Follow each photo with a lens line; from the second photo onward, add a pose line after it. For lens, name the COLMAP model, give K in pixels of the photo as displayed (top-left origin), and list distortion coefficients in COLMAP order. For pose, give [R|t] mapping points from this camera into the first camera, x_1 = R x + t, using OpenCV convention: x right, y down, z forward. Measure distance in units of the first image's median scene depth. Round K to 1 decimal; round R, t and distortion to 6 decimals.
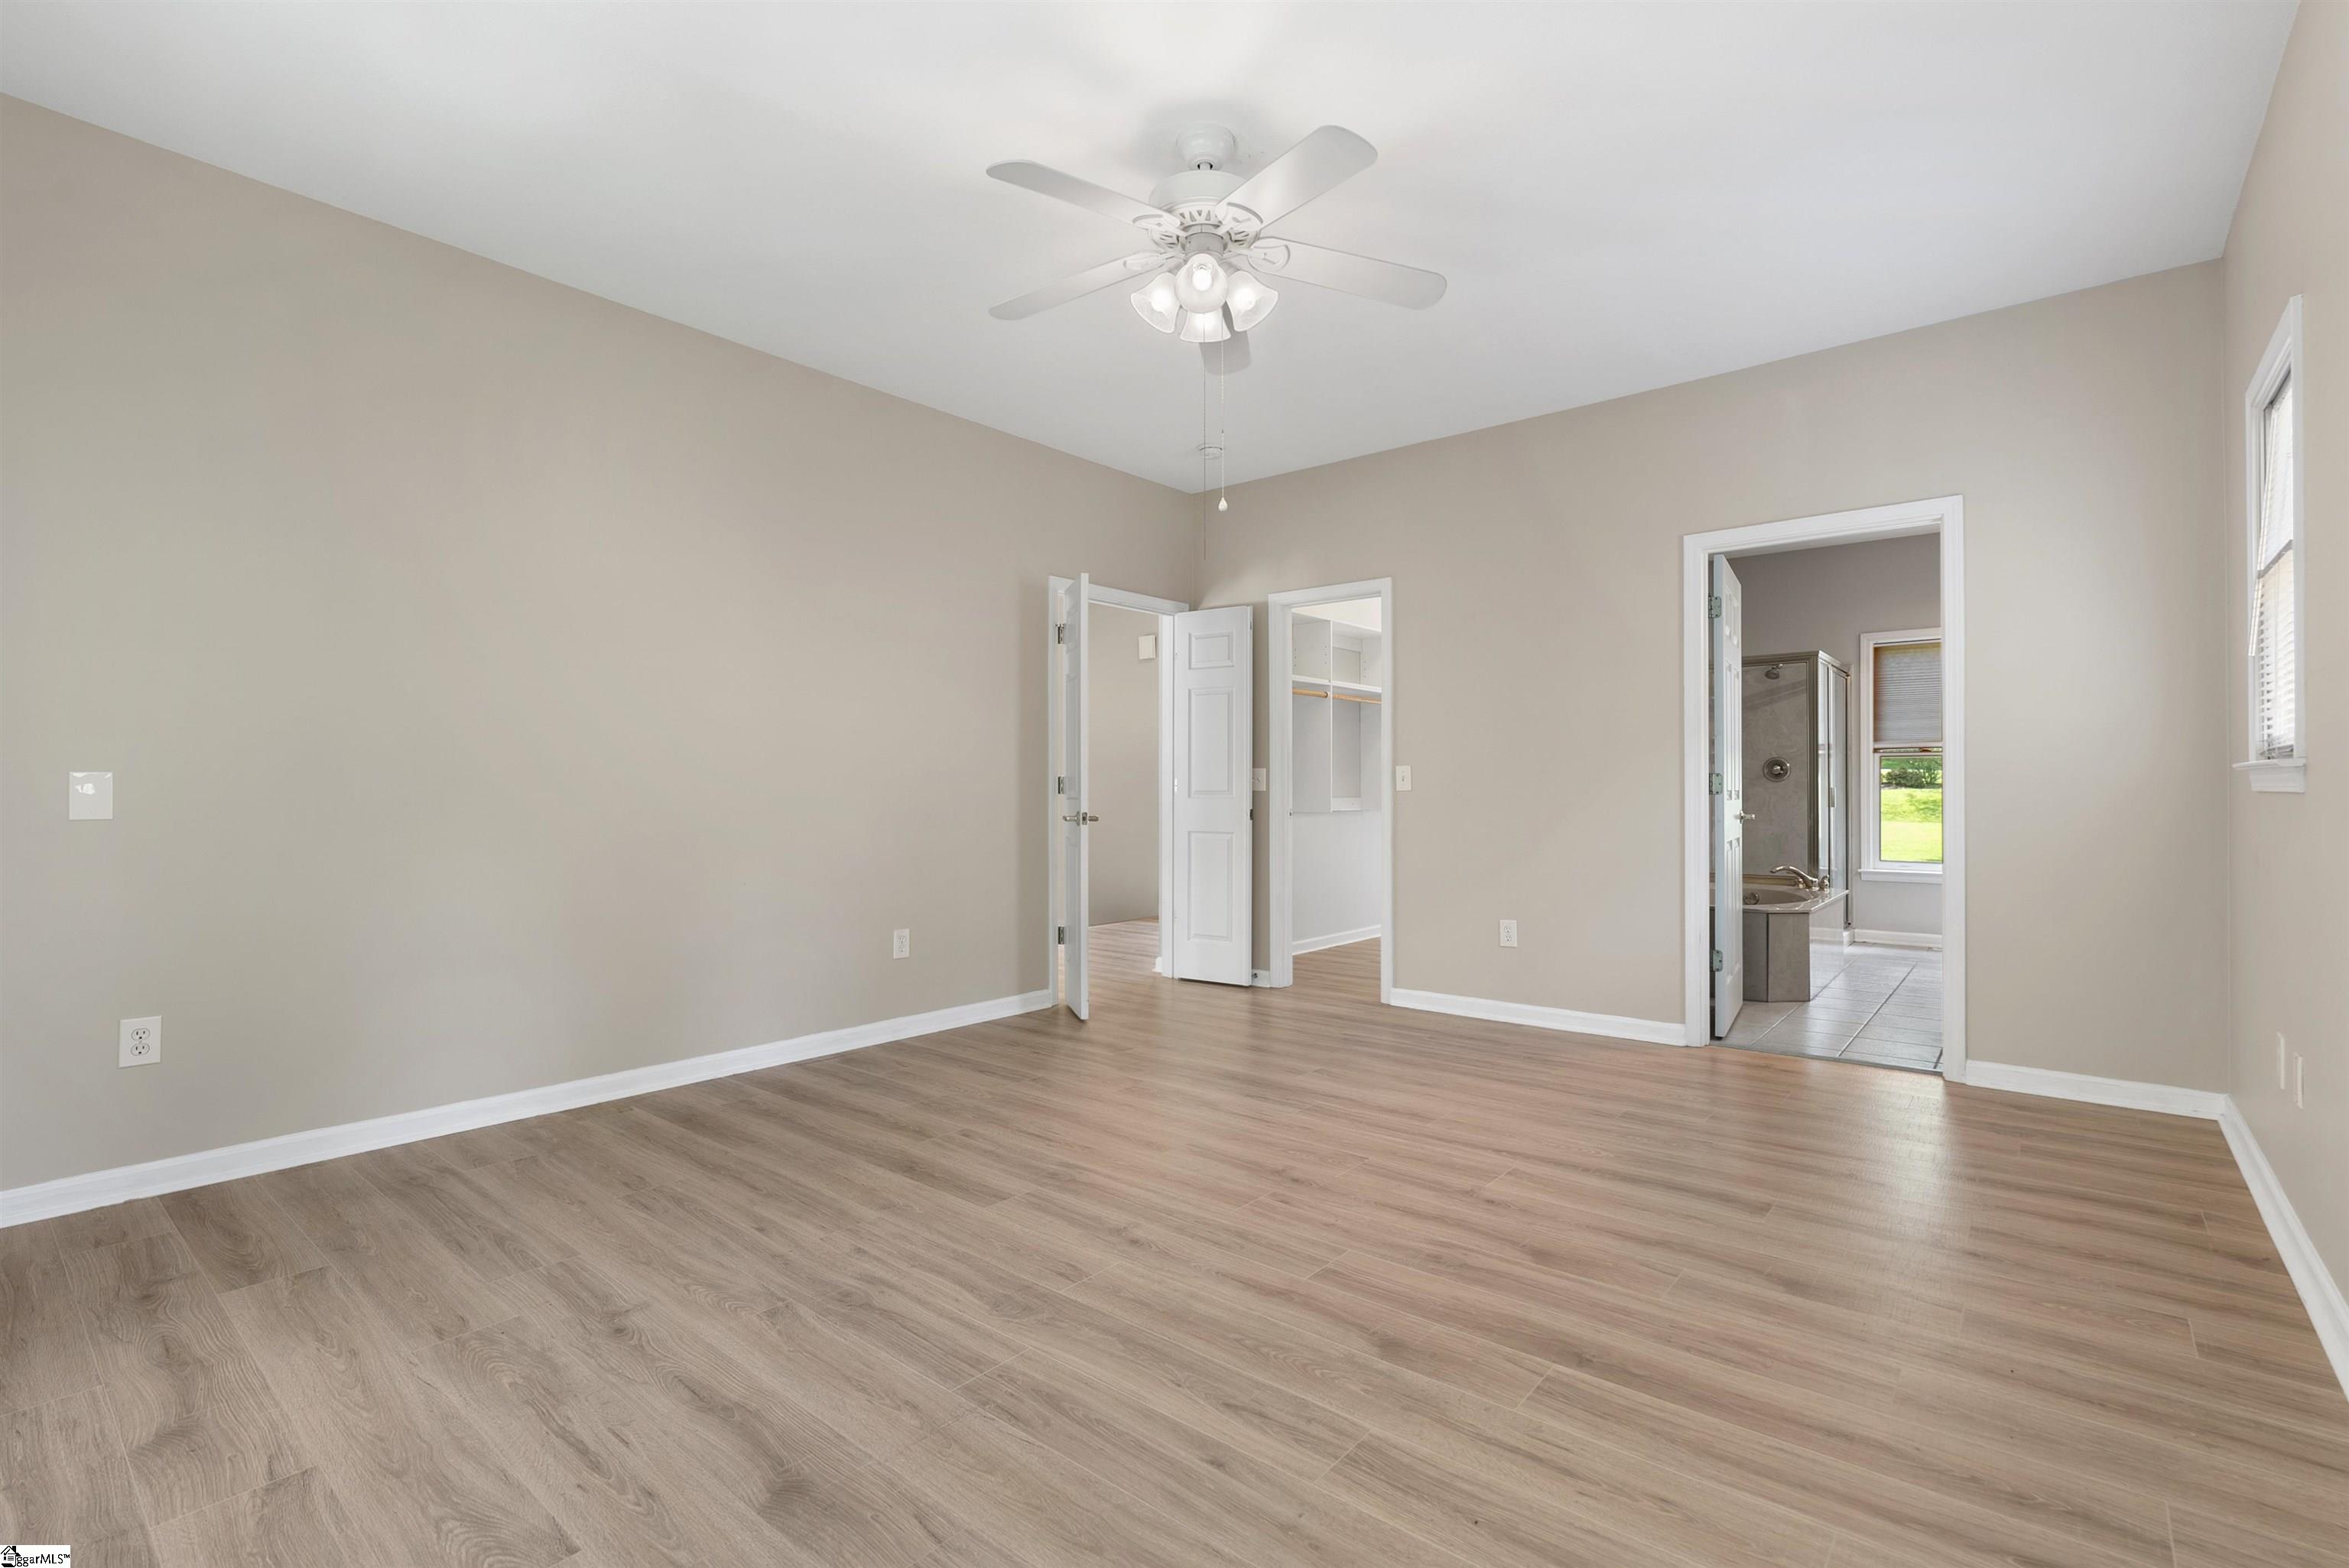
lens RADIAL K [[1069.4, 0, 1181.7], [0, 1069.4, 782.8], [0, 0, 1]] dist [-0.009773, 0.004850]
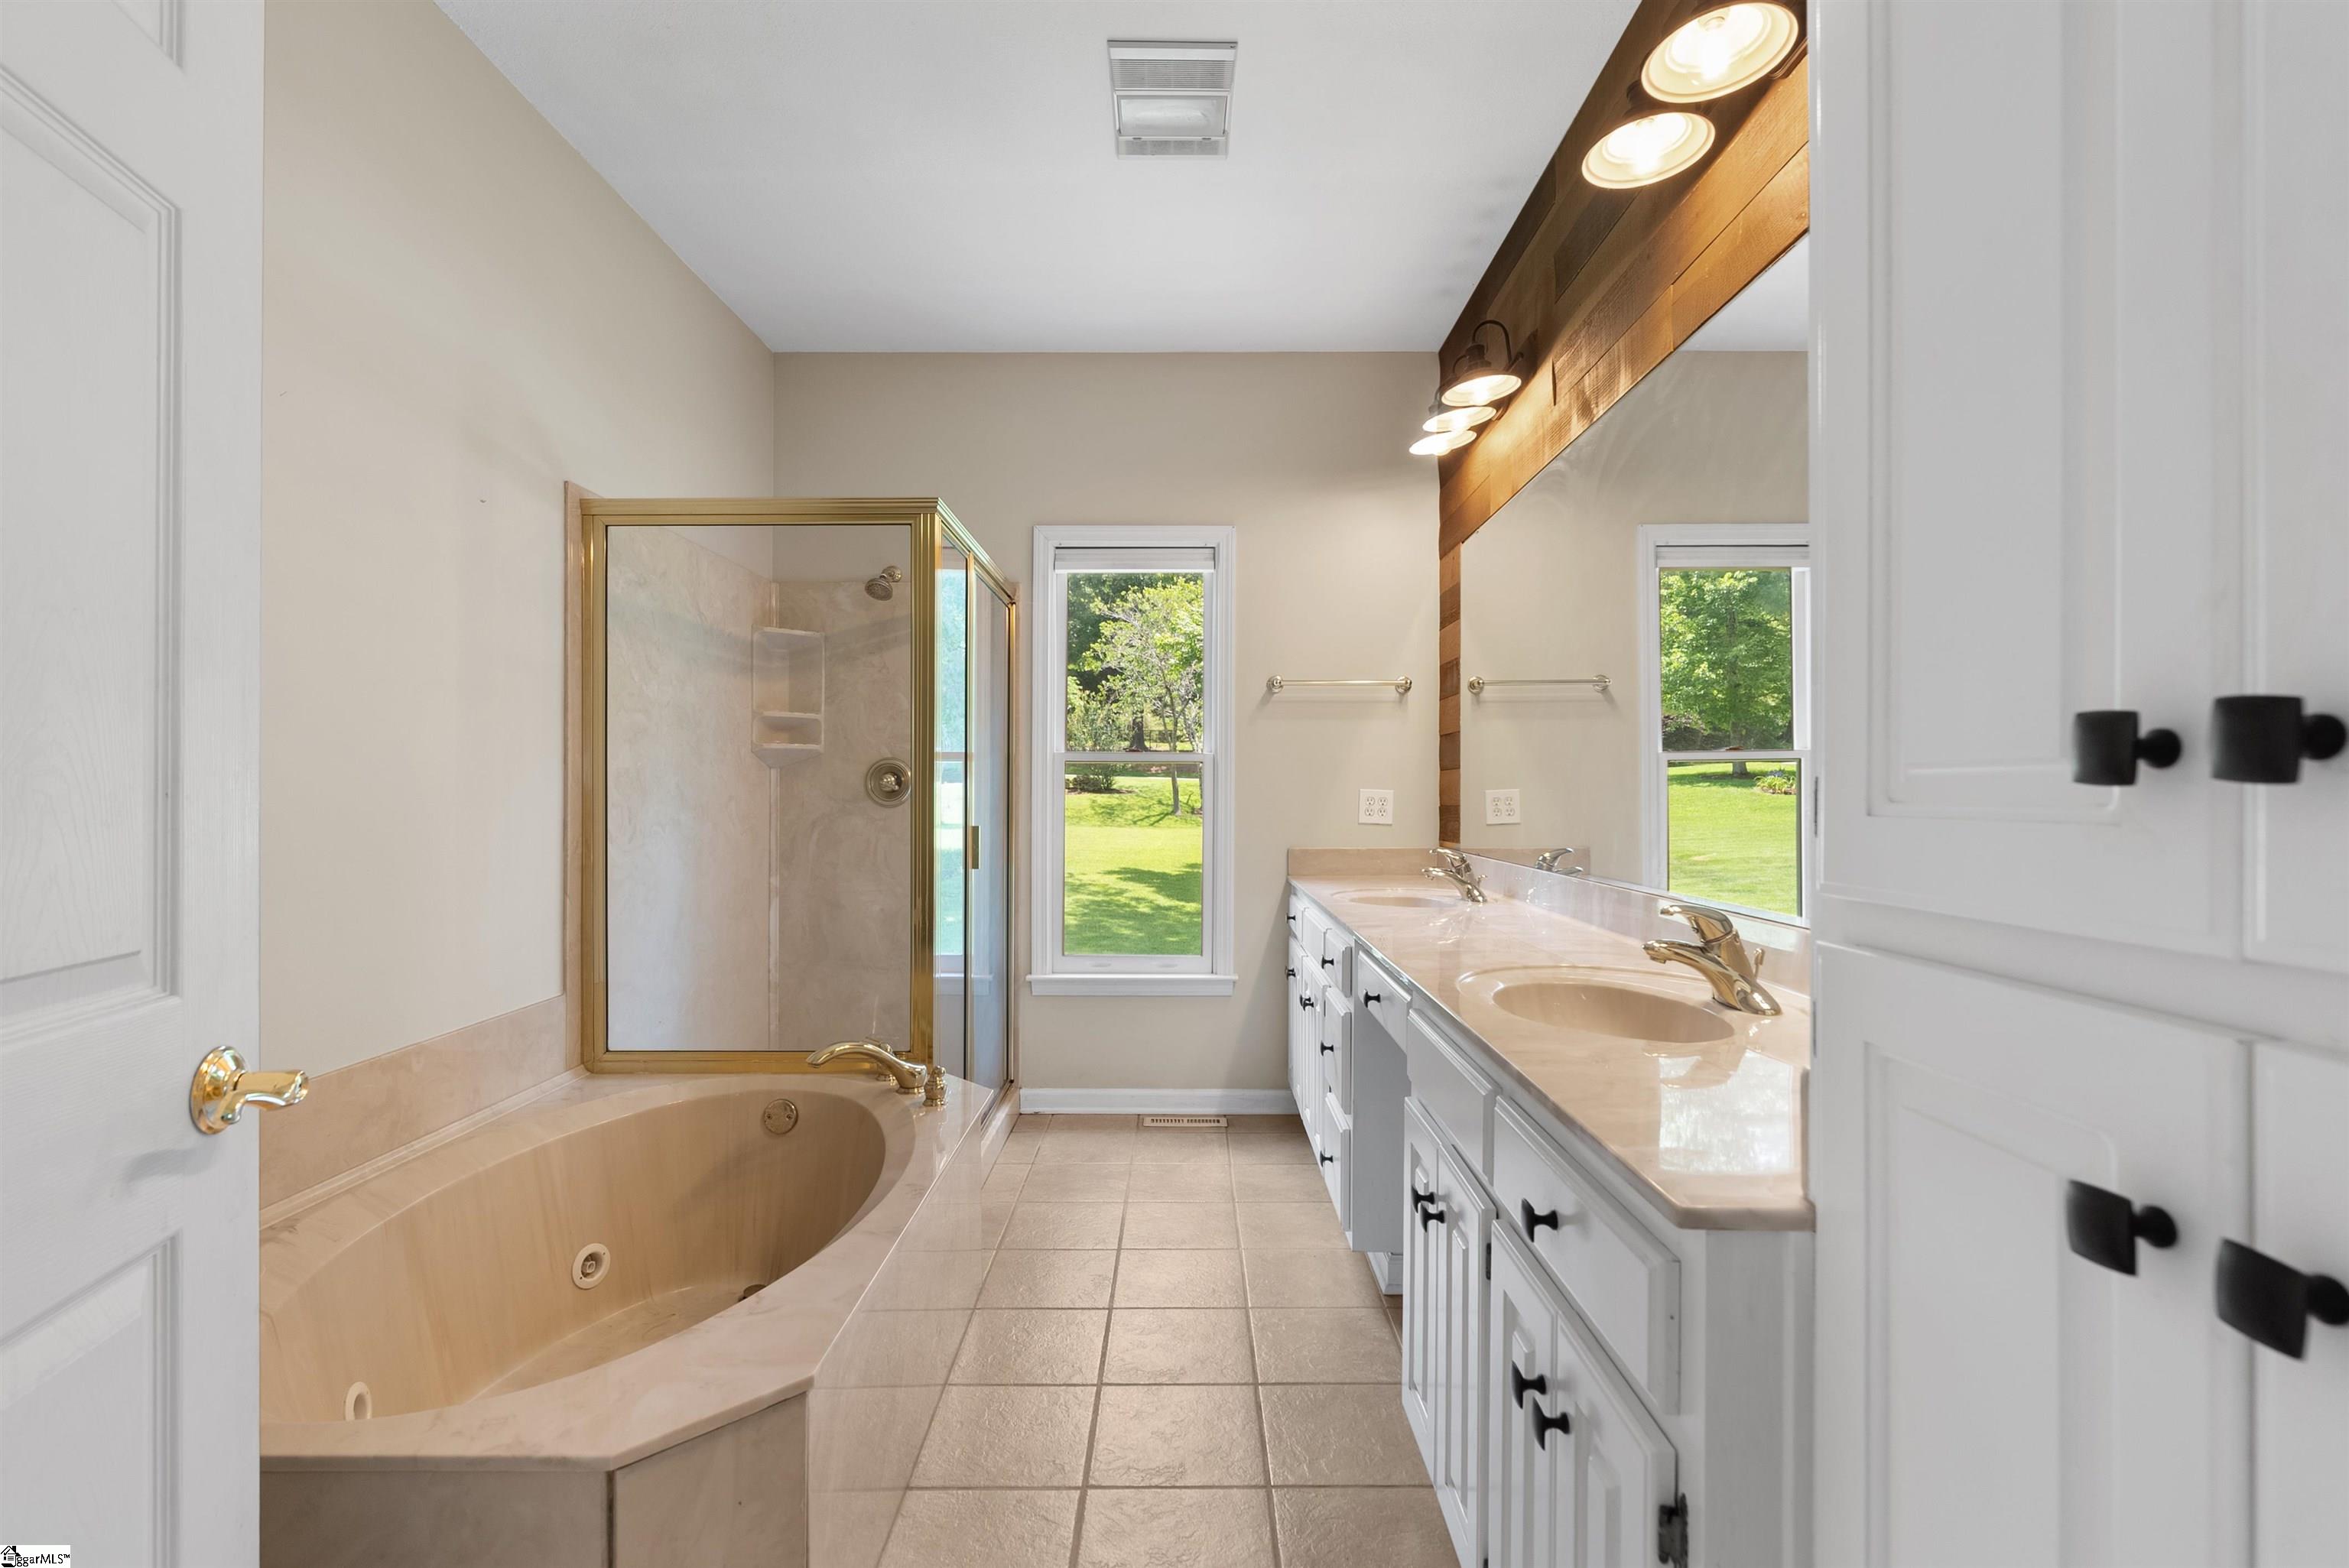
lens RADIAL K [[1069.4, 0, 1180.3], [0, 1069.4, 785.4], [0, 0, 1]] dist [-0.009773, 0.004850]
pose [[0.774416, 0.006762, 0.632640, 0.349353], [-0.008843, 0.999961, 0.000136, -0.012587], [-0.632615, -0.005700, 0.774446, 0.529624]]
